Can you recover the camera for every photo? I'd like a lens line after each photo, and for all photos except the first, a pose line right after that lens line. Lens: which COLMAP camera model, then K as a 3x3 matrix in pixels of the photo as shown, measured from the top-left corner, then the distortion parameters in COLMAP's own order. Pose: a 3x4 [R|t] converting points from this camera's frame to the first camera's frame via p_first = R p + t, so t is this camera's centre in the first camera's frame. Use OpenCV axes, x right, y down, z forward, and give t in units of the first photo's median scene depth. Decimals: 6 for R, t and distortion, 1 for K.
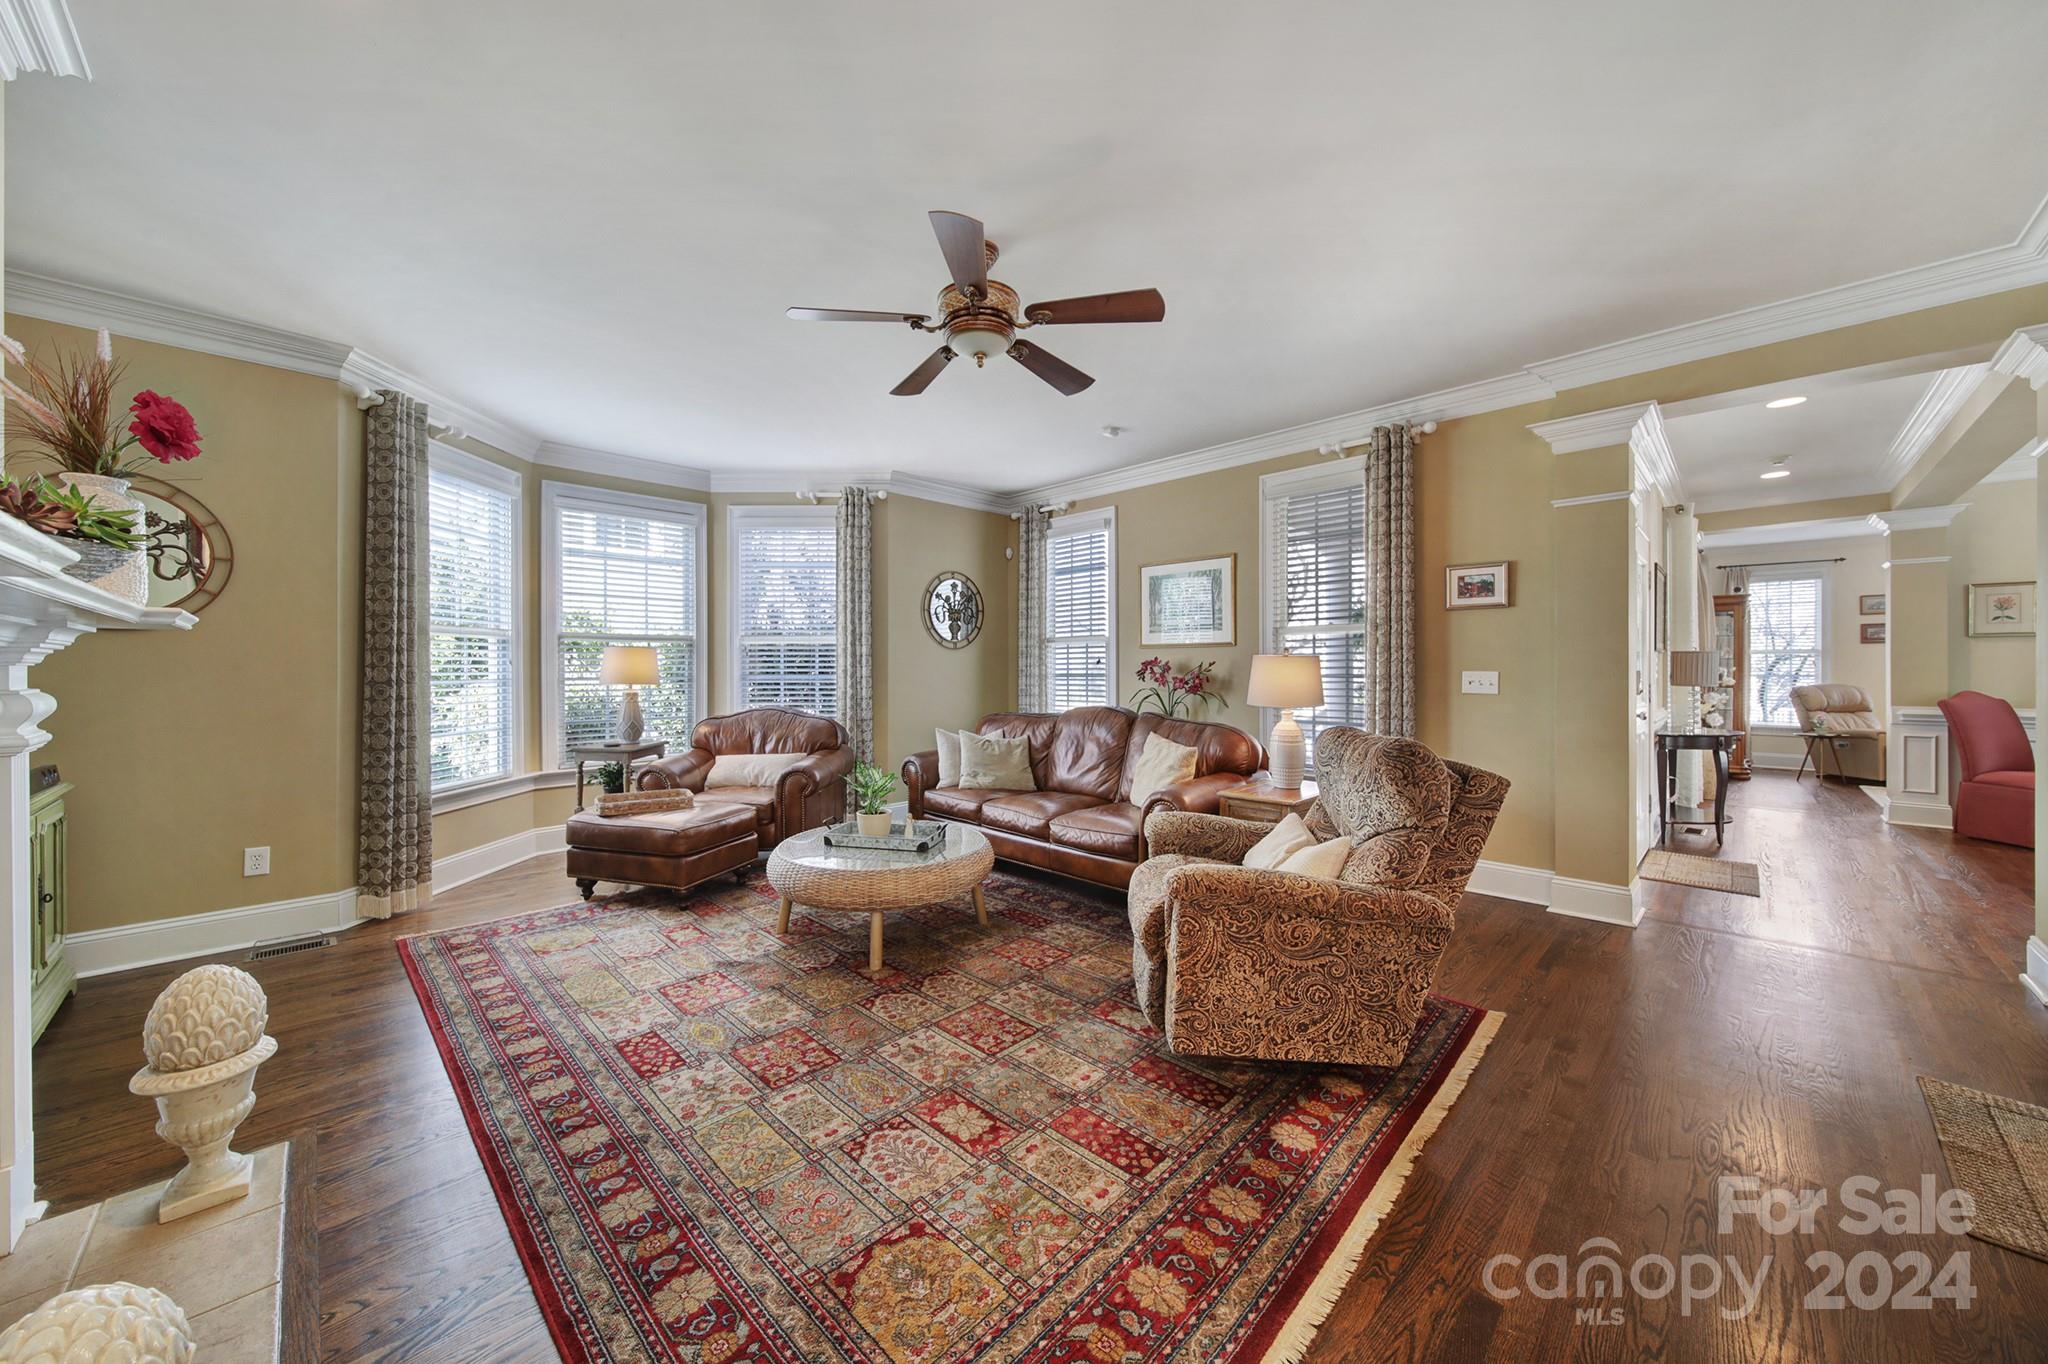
lens RADIAL K [[722.2, 0, 1014.8], [0, 722.2, 668.5], [0, 0, 1]] dist [0.001290, -0.001070]
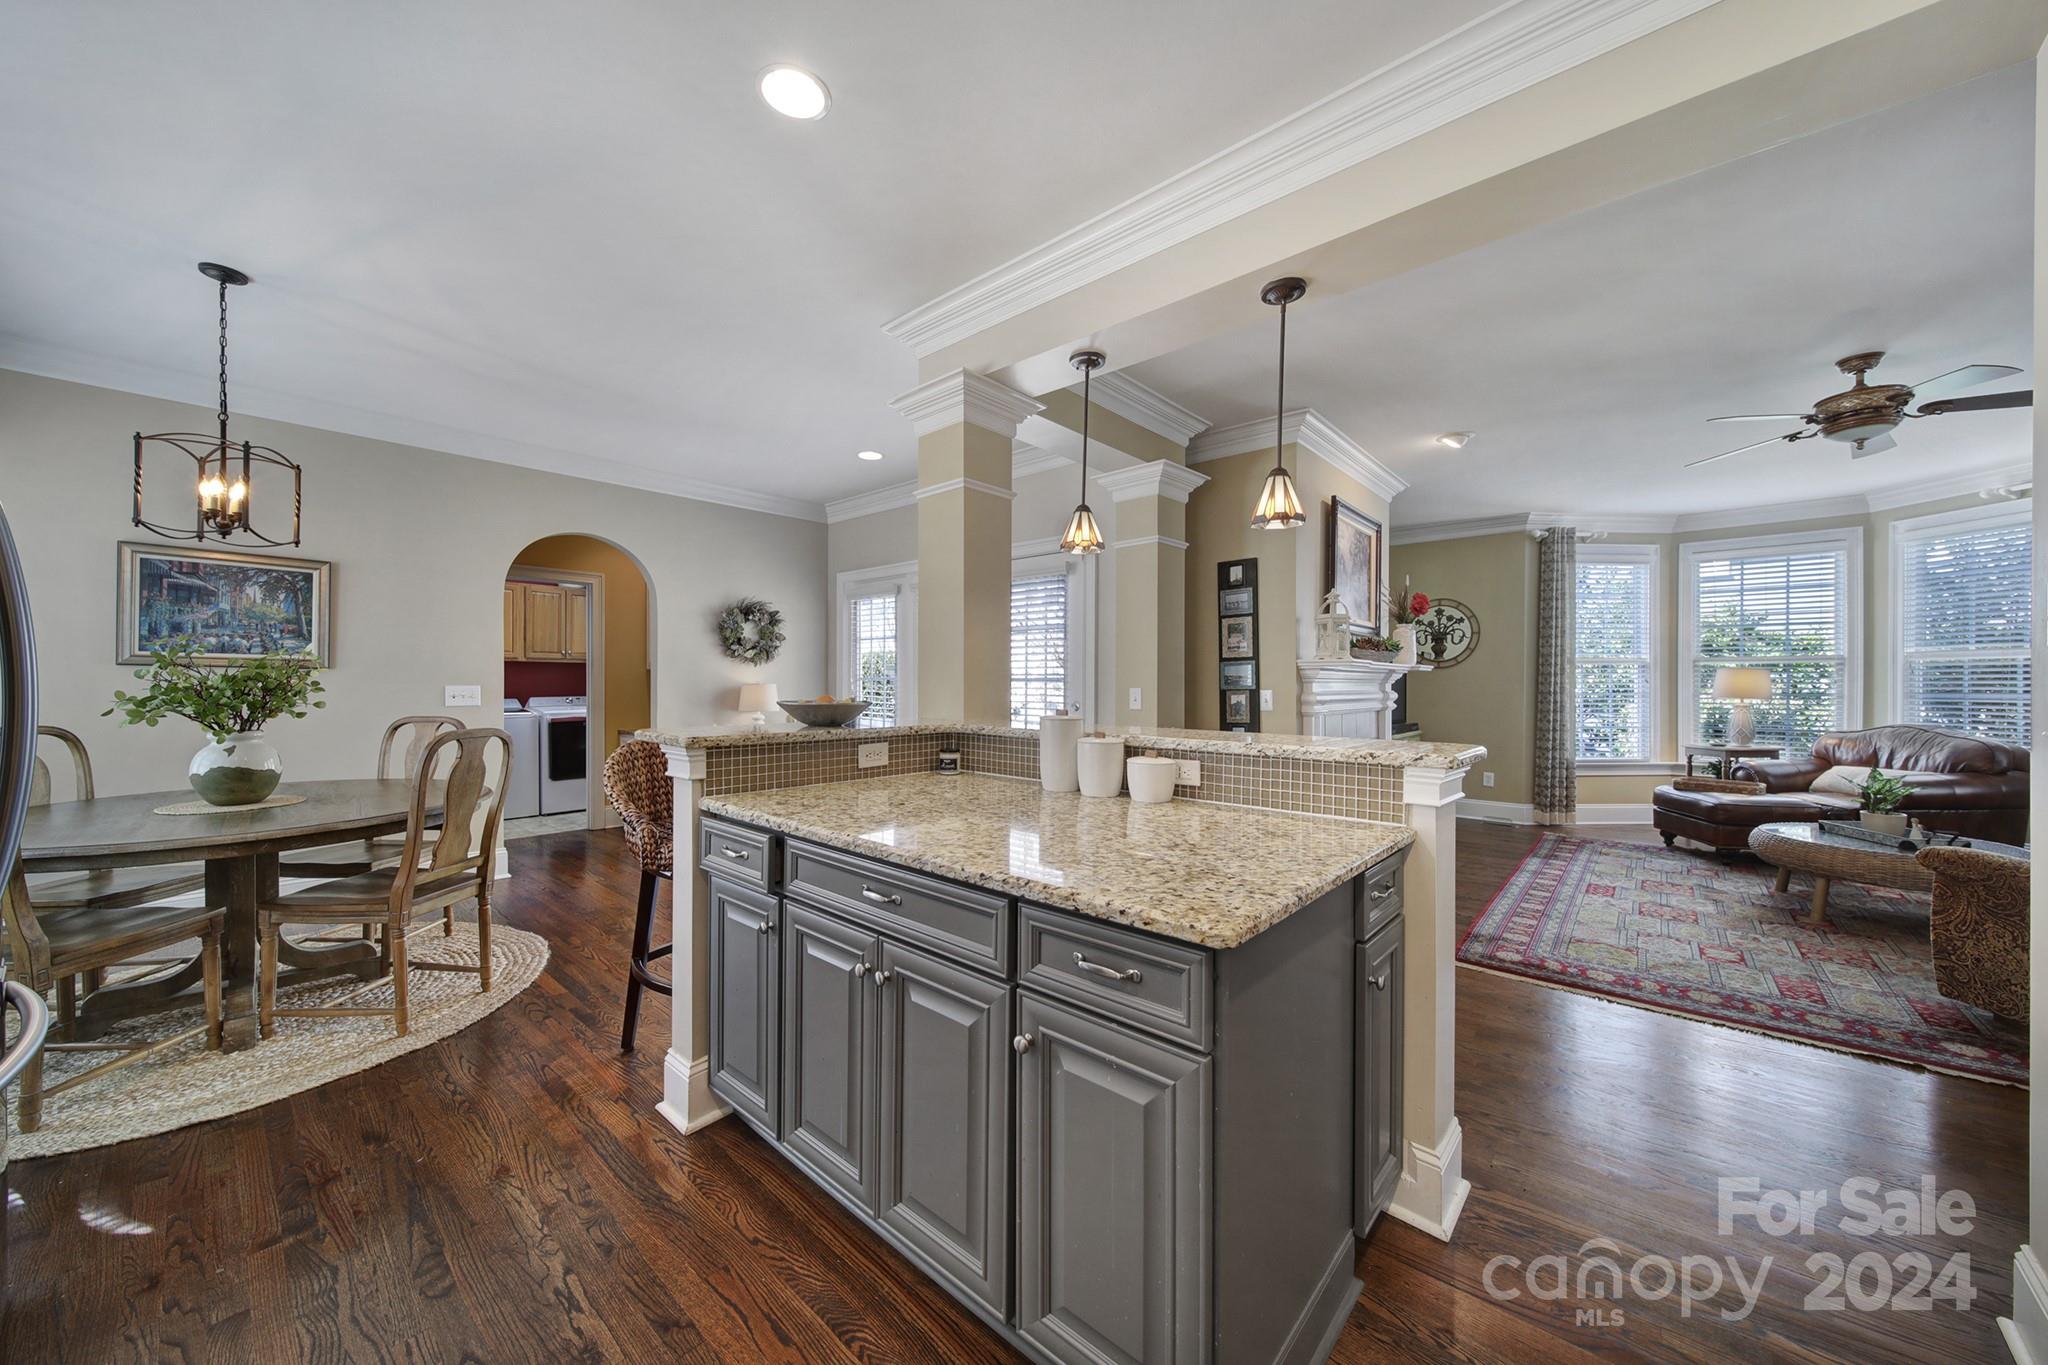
lens RADIAL K [[722.2, 0, 1021.5], [0, 722.2, 688.4], [0, 0, 1]] dist [0.001290, -0.001070]
pose [[0.061339, 0.007822, -0.998086, 0.639840], [-0.003269, 0.999966, 0.007635, -0.000147], [0.998112, 0.002794, 0.061363, -0.311815]]
